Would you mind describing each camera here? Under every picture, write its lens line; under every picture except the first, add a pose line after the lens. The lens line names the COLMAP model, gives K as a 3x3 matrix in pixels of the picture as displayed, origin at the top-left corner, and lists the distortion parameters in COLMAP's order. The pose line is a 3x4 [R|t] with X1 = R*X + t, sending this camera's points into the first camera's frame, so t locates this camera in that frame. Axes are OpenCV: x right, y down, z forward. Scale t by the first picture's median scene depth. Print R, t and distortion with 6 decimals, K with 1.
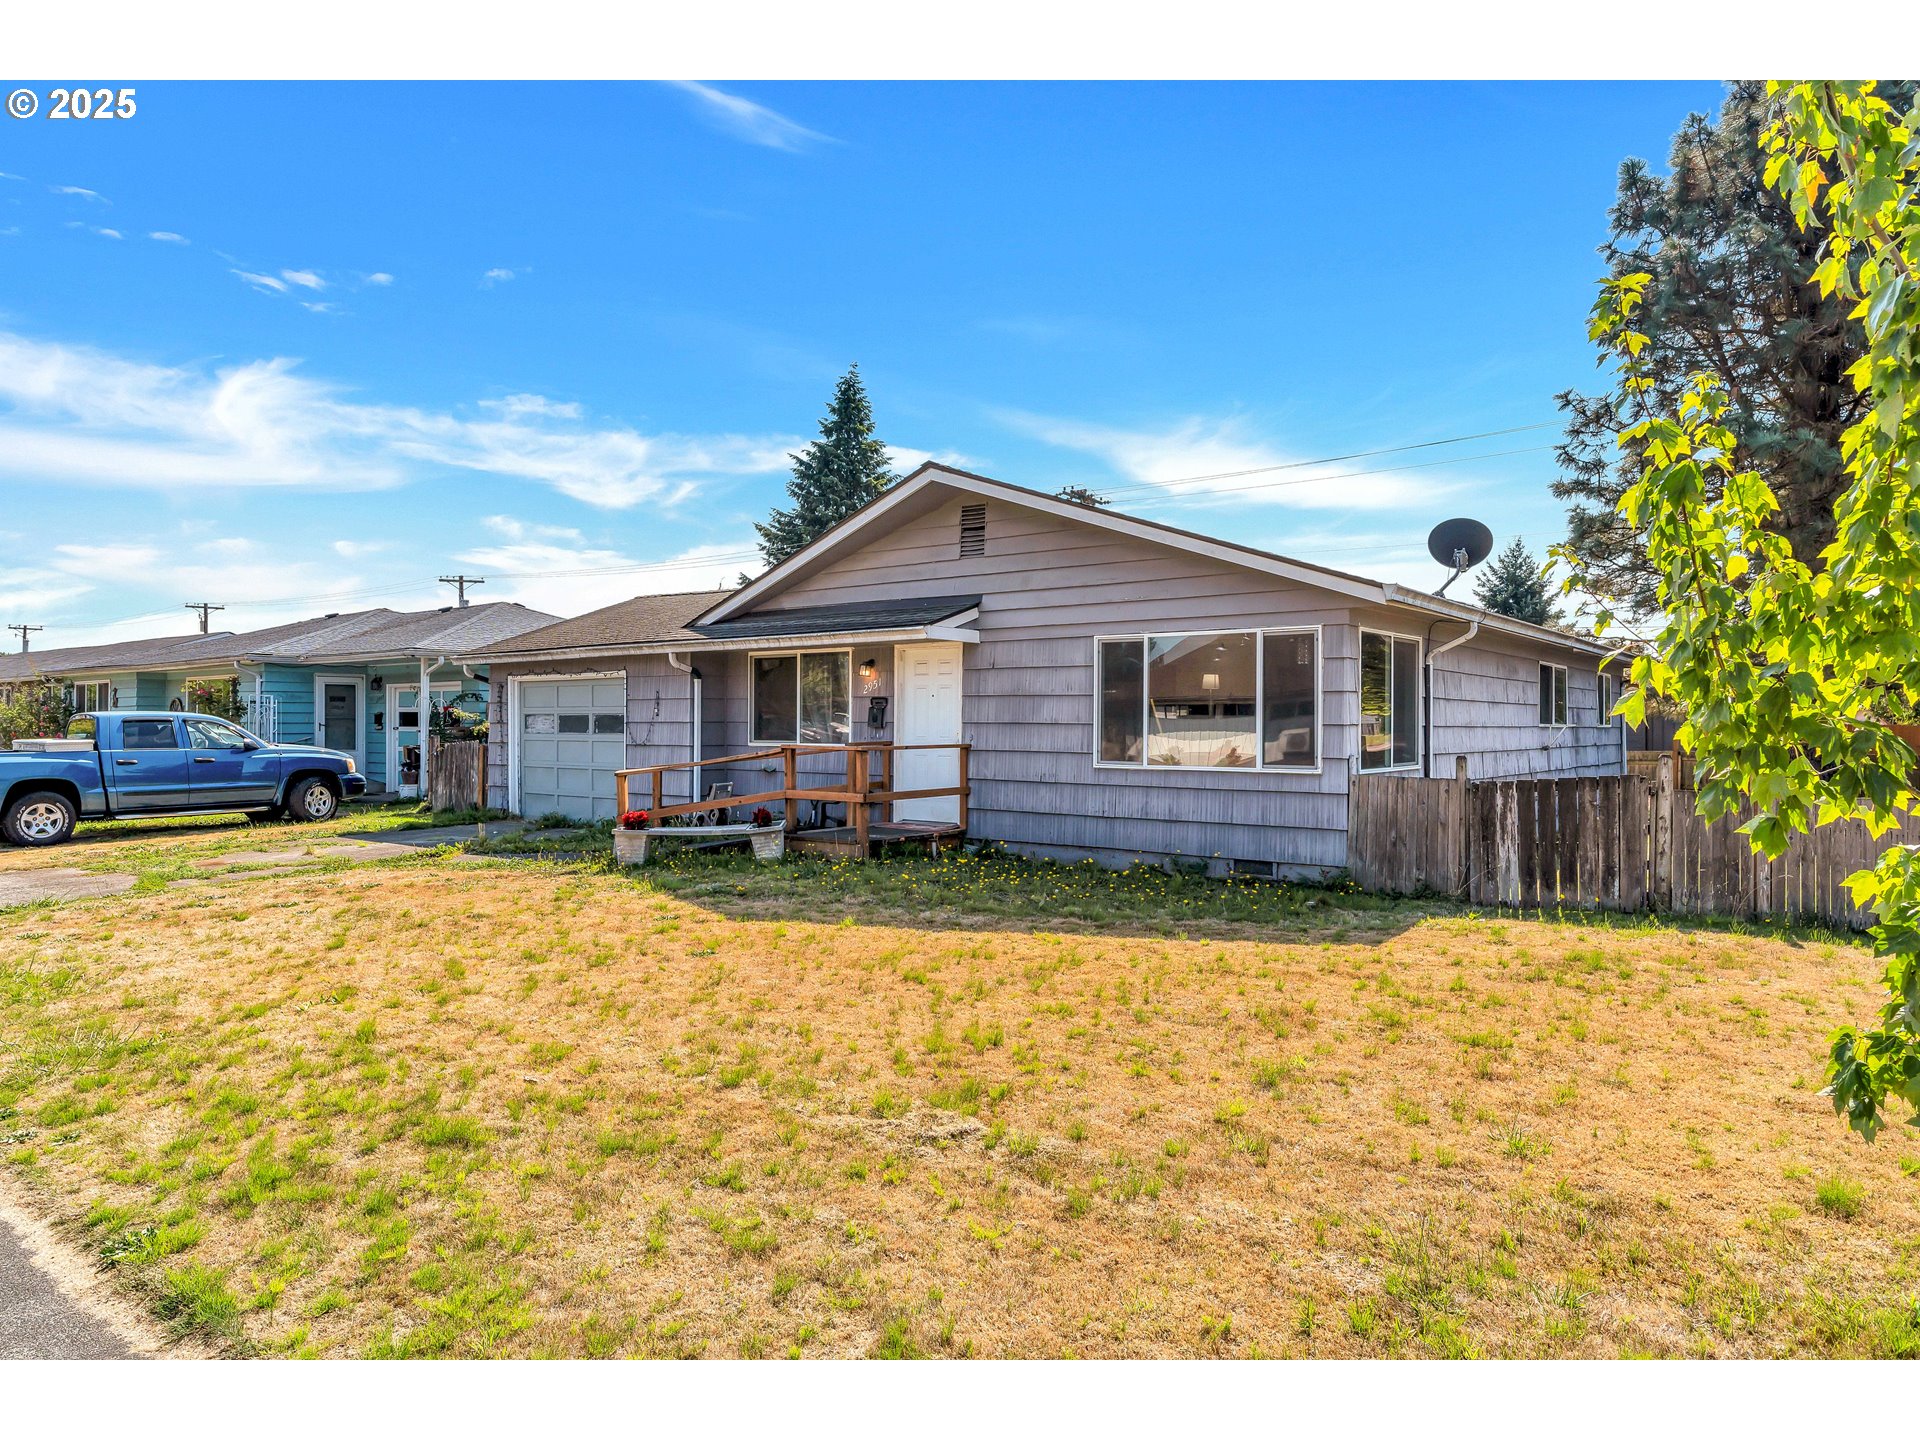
lens RADIAL K [[1222.0, 0, 957.4], [0, 1222.0, 711.0], [0, 0, 1]] dist [-0.003940, -0.000234]
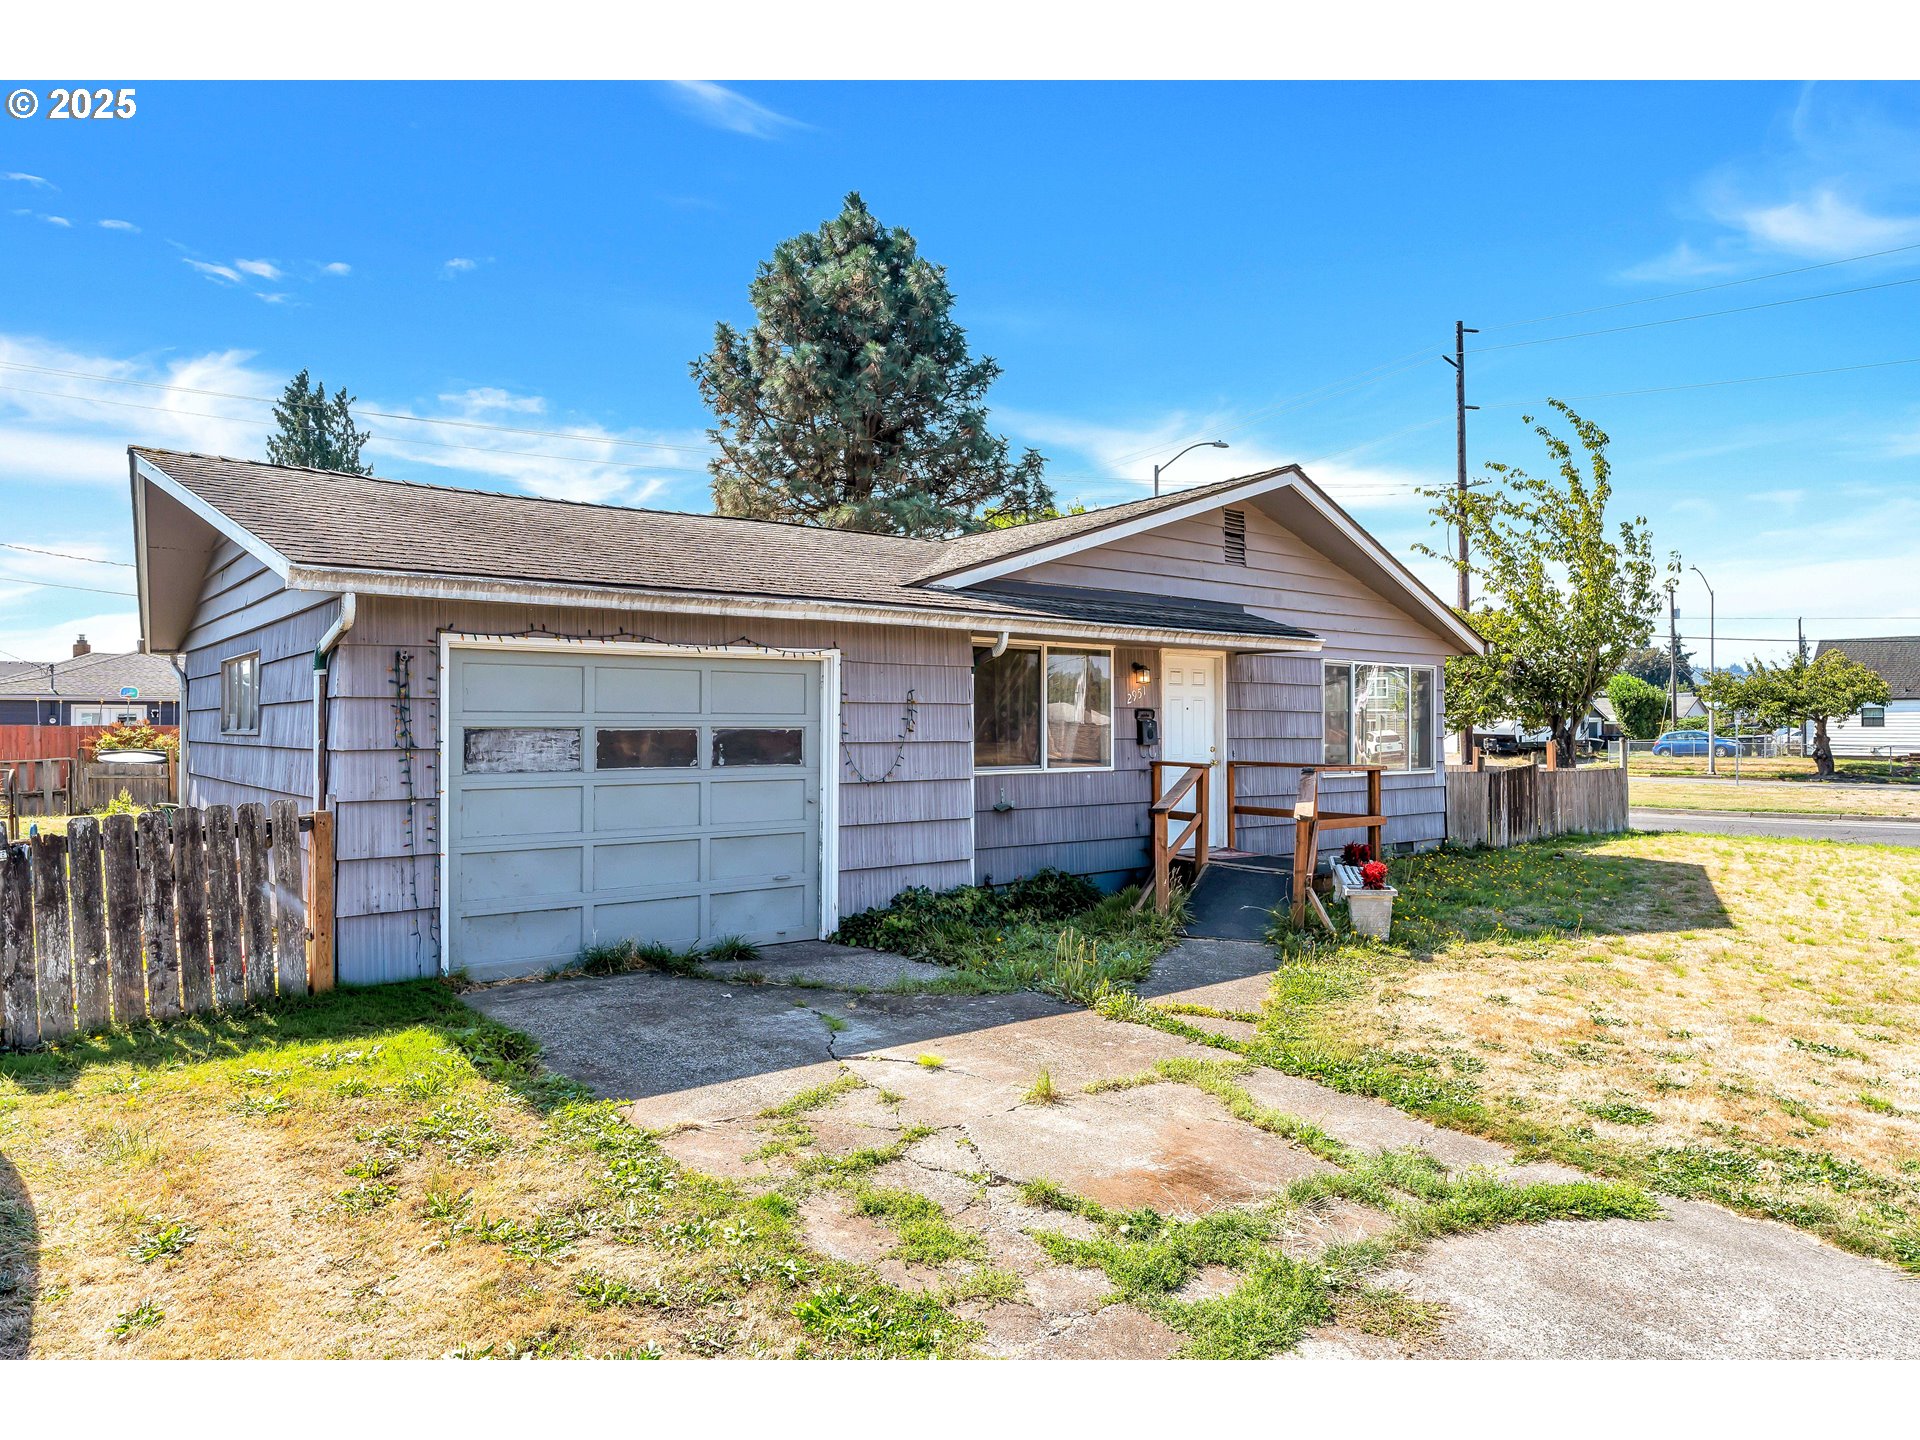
lens RADIAL K [[1222.0, 0, 957.4], [0, 1222.0, 711.0], [0, 0, 1]] dist [-0.003940, -0.000234]
pose [[0.231980, 0.010320, 0.972666, -0.872409], [-0.008247, 0.999929, -0.008643, -0.001374], [-0.972686, -0.006017, 0.232048, 0.898509]]
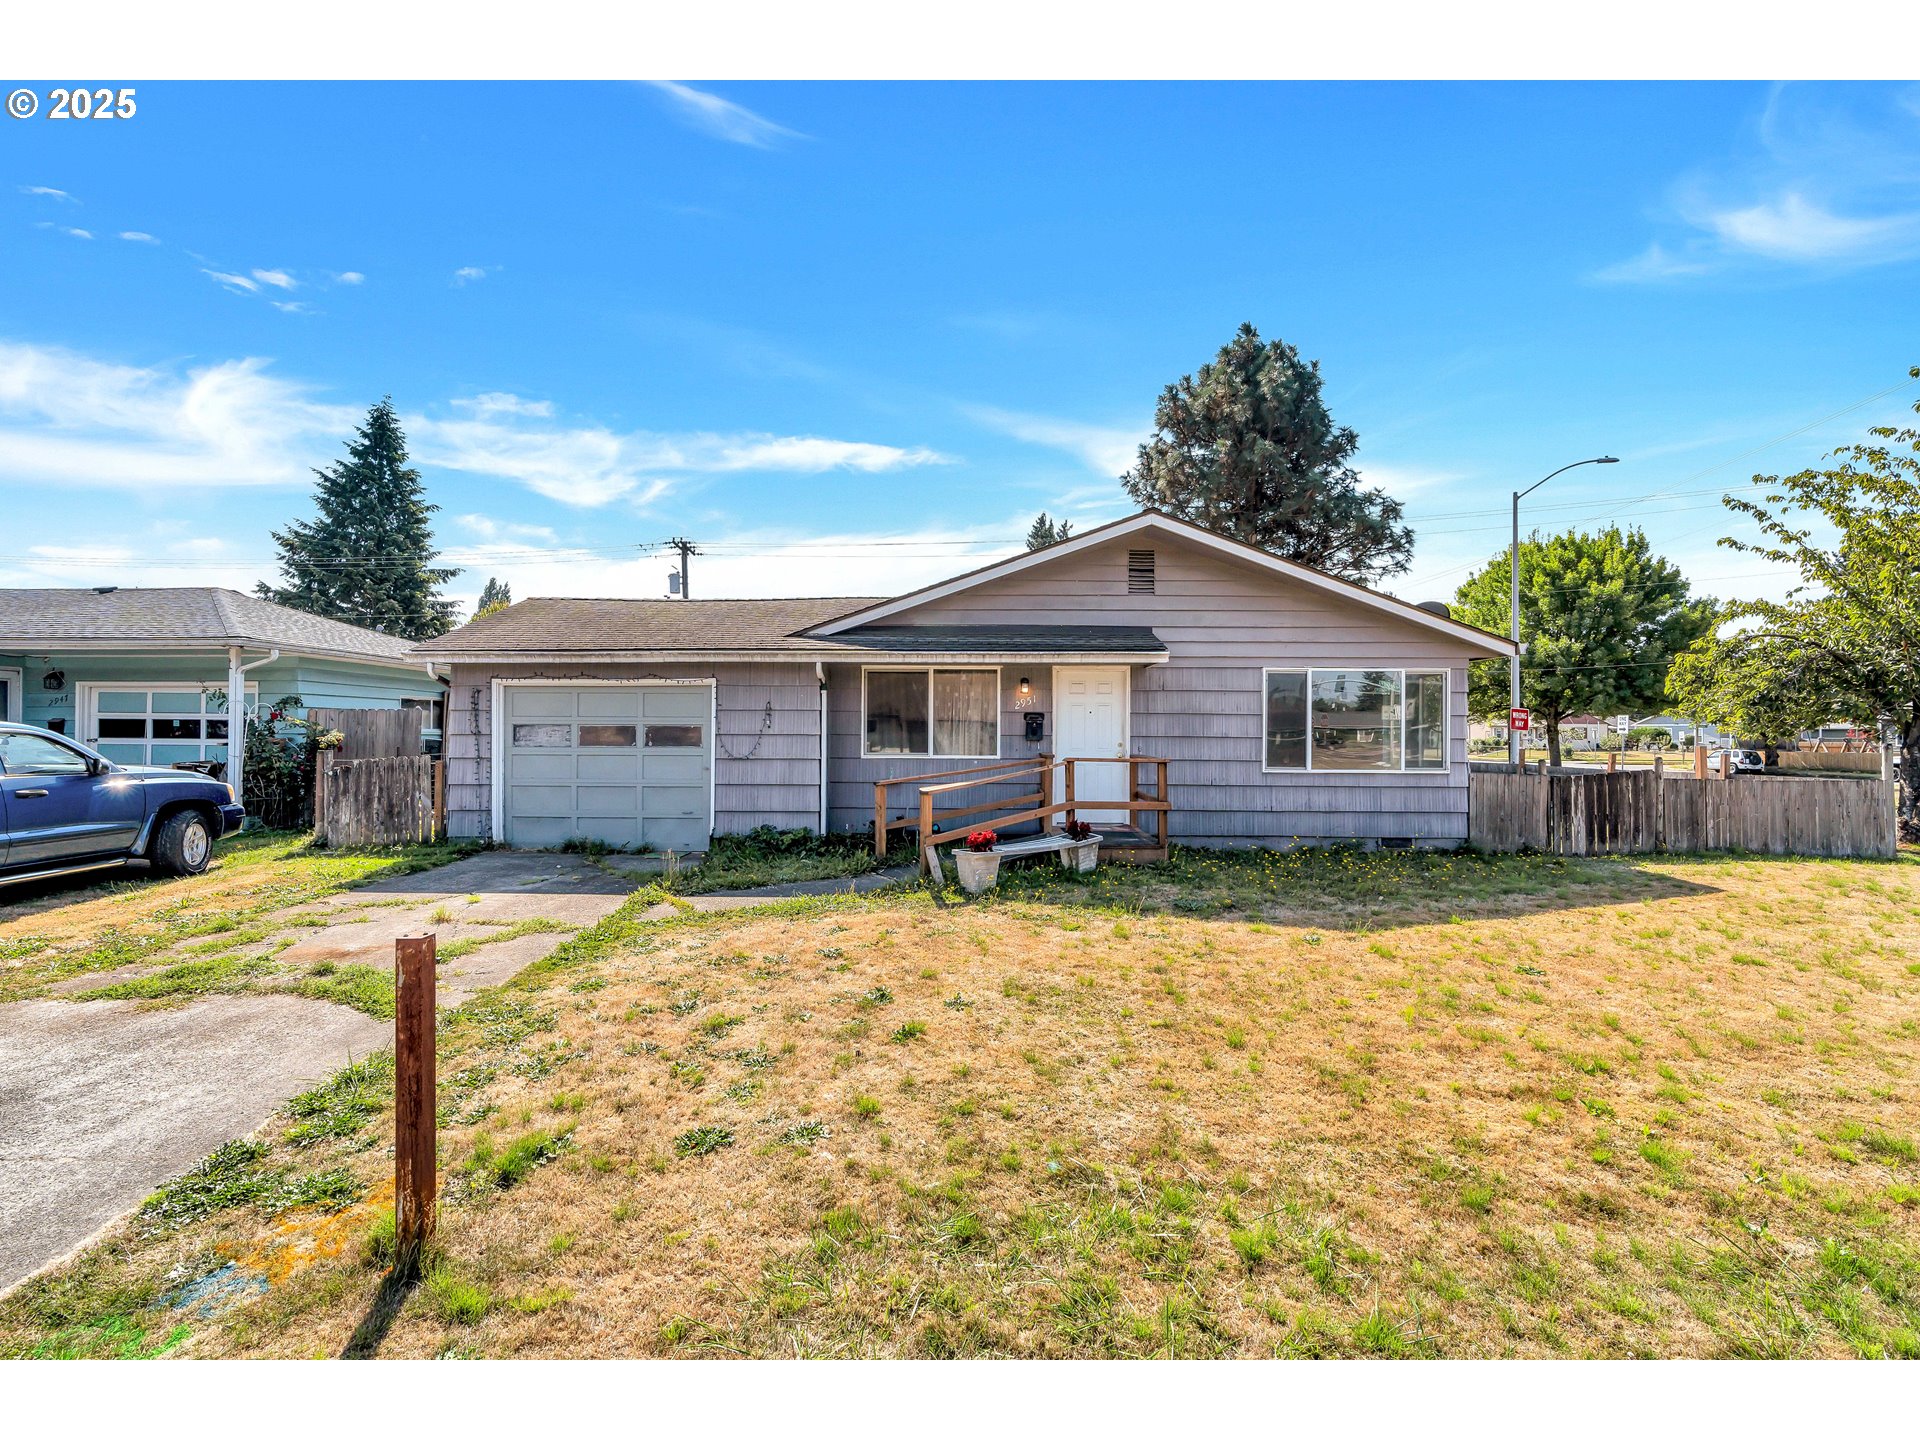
lens RADIAL K [[869.4, 0, 960.0], [0, 869.4, 720.0], [0, 0, 1]] dist [-0.006402, 0.000497]
pose [[0.800671, 0.010658, 0.599010, -0.567196], [-0.008654, 0.999943, -0.006223, 0.000642], [-0.599042, -0.000201, 0.800717, 0.397828]]
